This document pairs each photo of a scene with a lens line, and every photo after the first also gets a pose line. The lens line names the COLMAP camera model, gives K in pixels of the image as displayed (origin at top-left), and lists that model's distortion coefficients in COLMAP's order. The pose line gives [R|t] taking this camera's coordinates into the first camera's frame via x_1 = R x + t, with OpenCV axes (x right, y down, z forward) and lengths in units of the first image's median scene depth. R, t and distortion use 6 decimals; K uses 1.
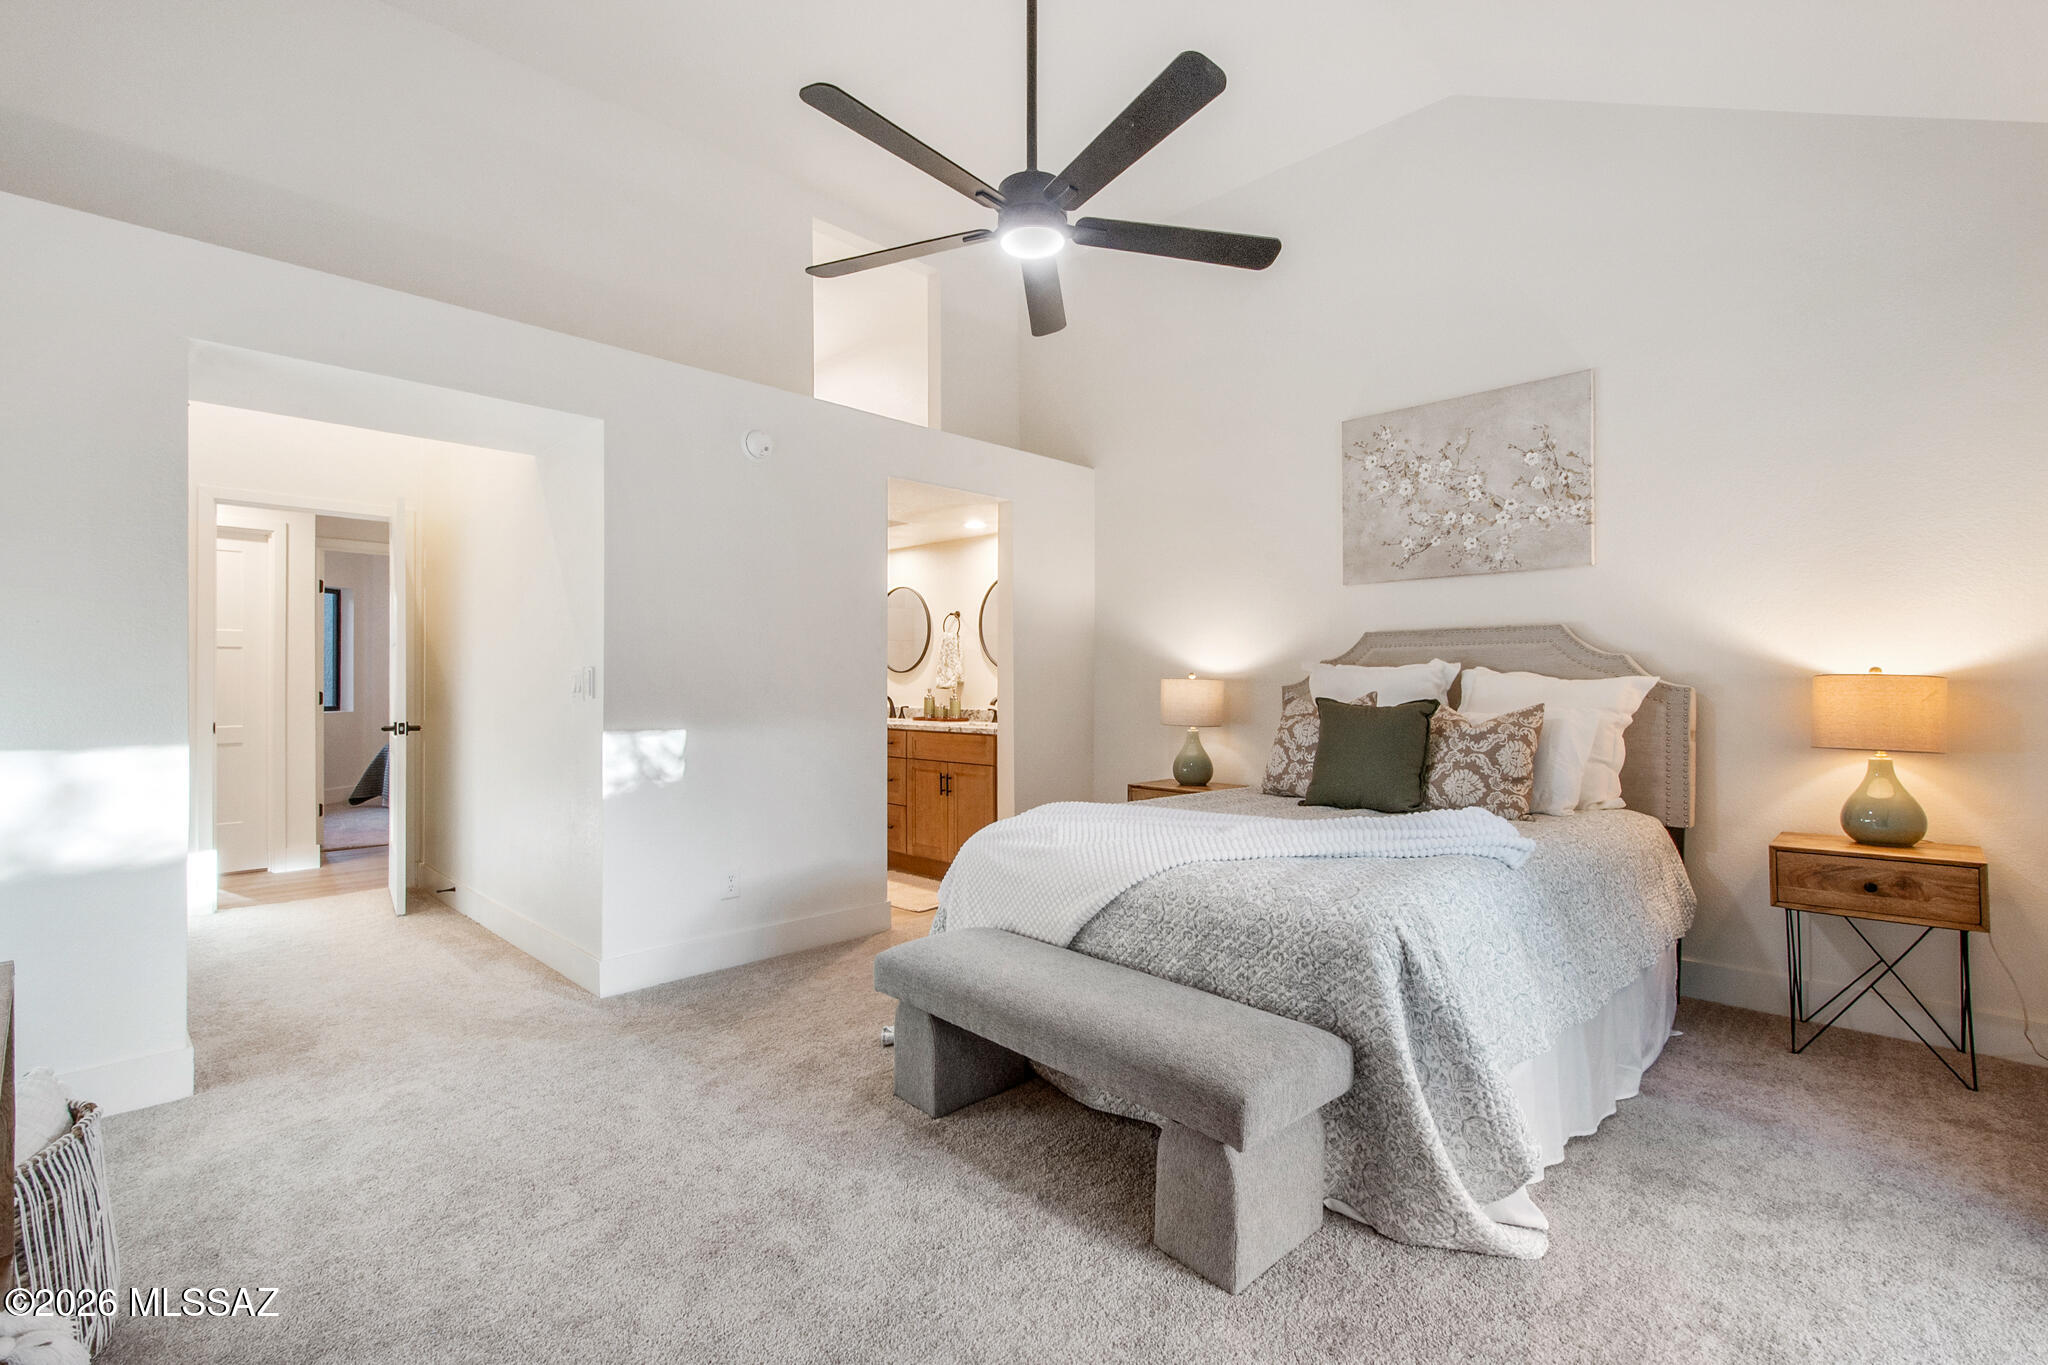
lens RADIAL K [[916.8, 0, 1024.0], [0, 916.8, 682.5], [0, 0, 1]] dist [0.001005, -0.000013]
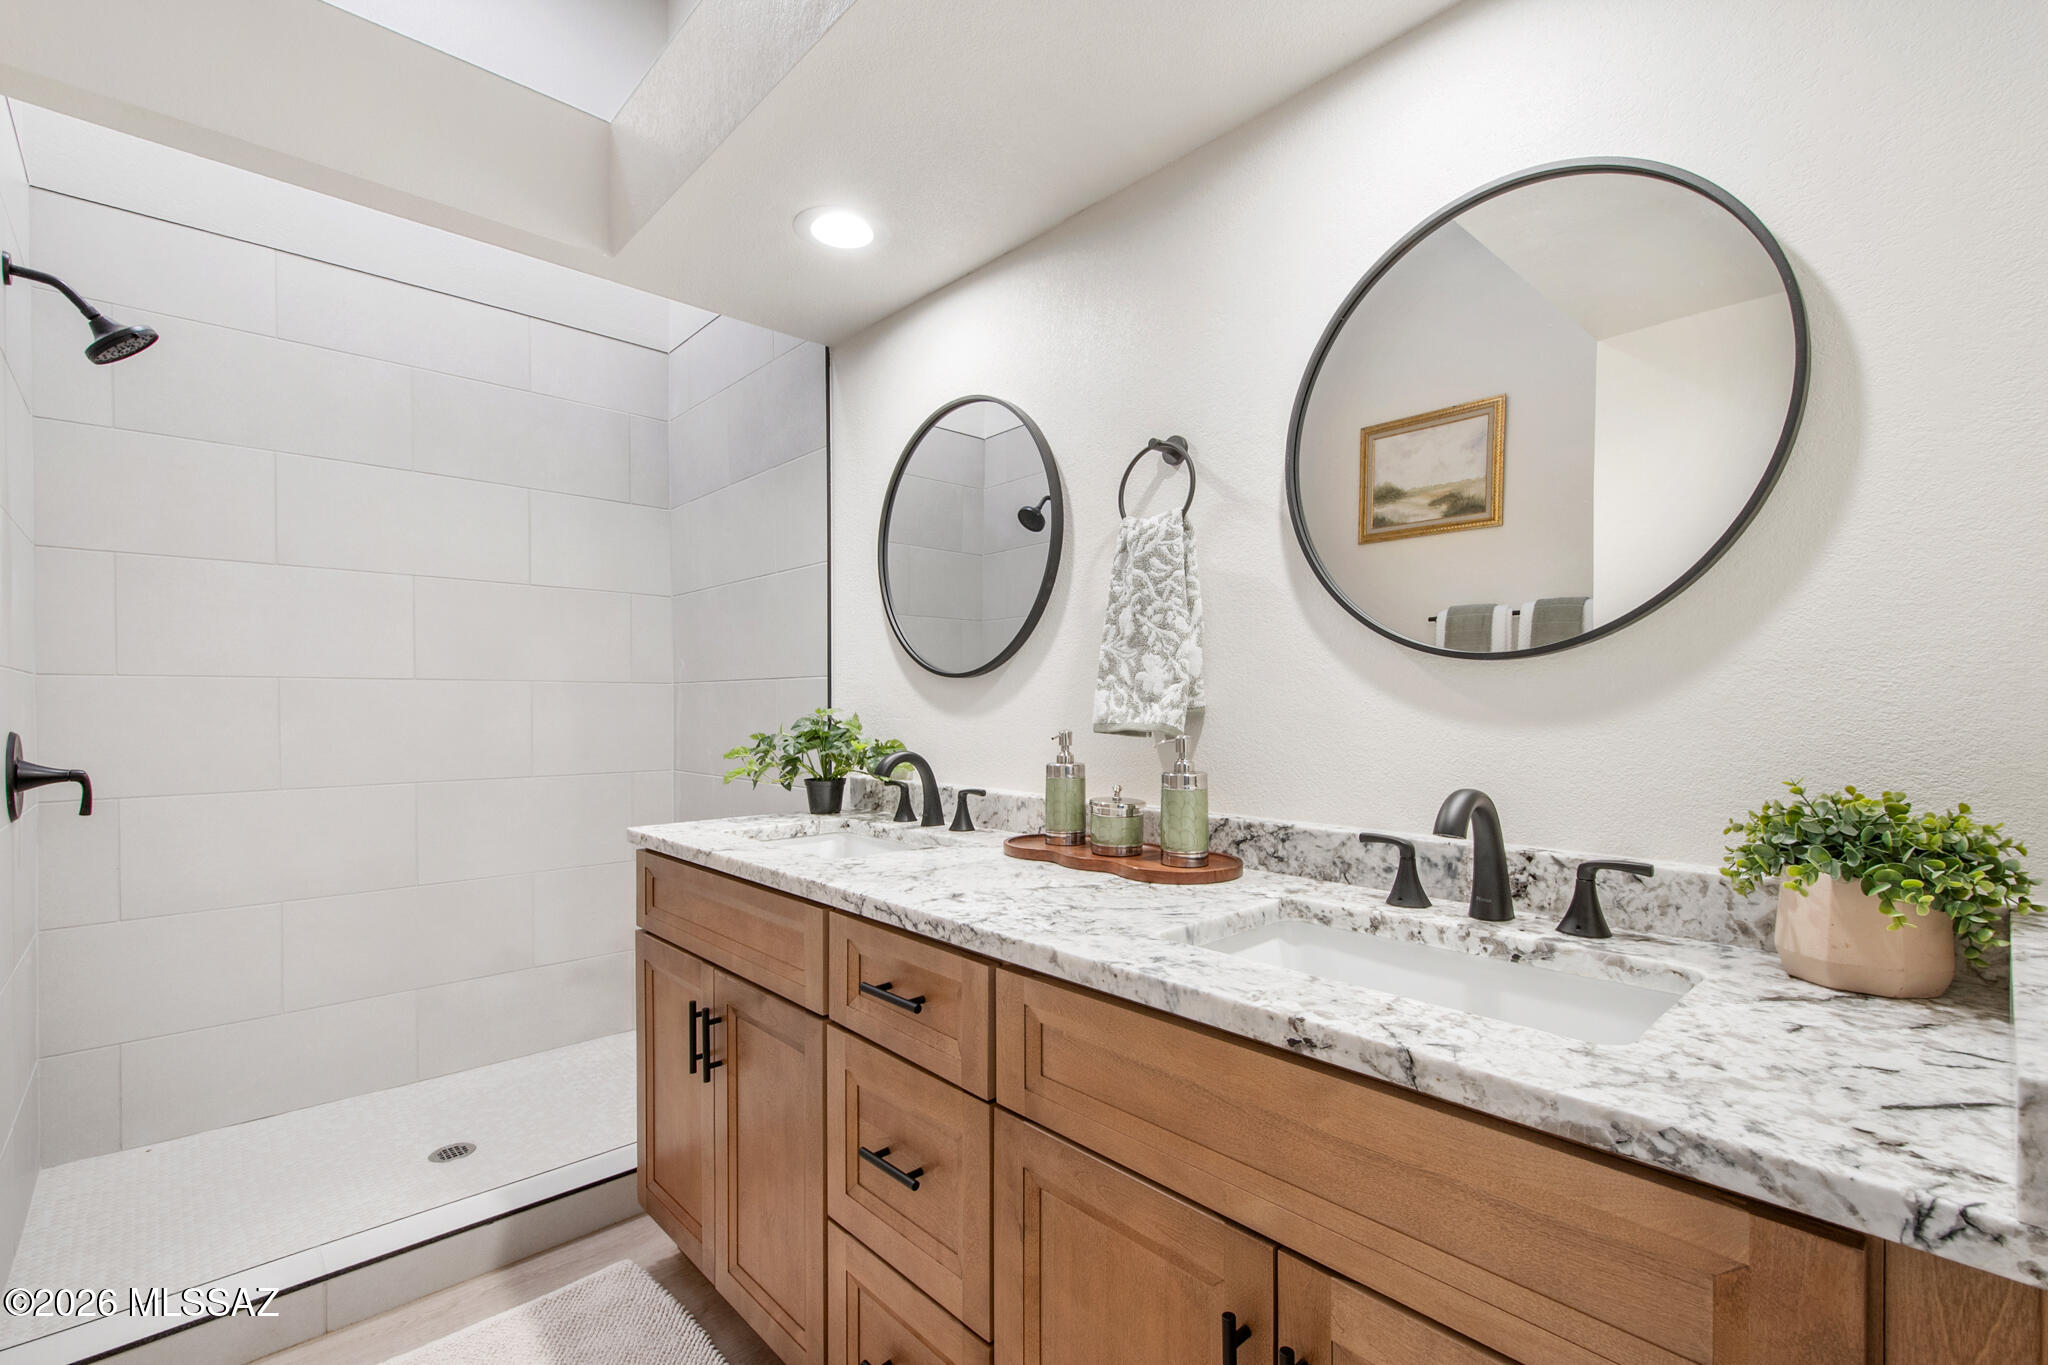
lens RADIAL K [[901.2, 0, 1046.1], [0, 901.2, 699.7], [0, 0, 1]] dist [0.005073, 0.000017]
pose [[0.999419, -0.006054, -0.033527, -0.101349], [0.005919, 0.999974, -0.004124, -0.002271], [0.033551, 0.003923, 0.999429, 0.746817]]
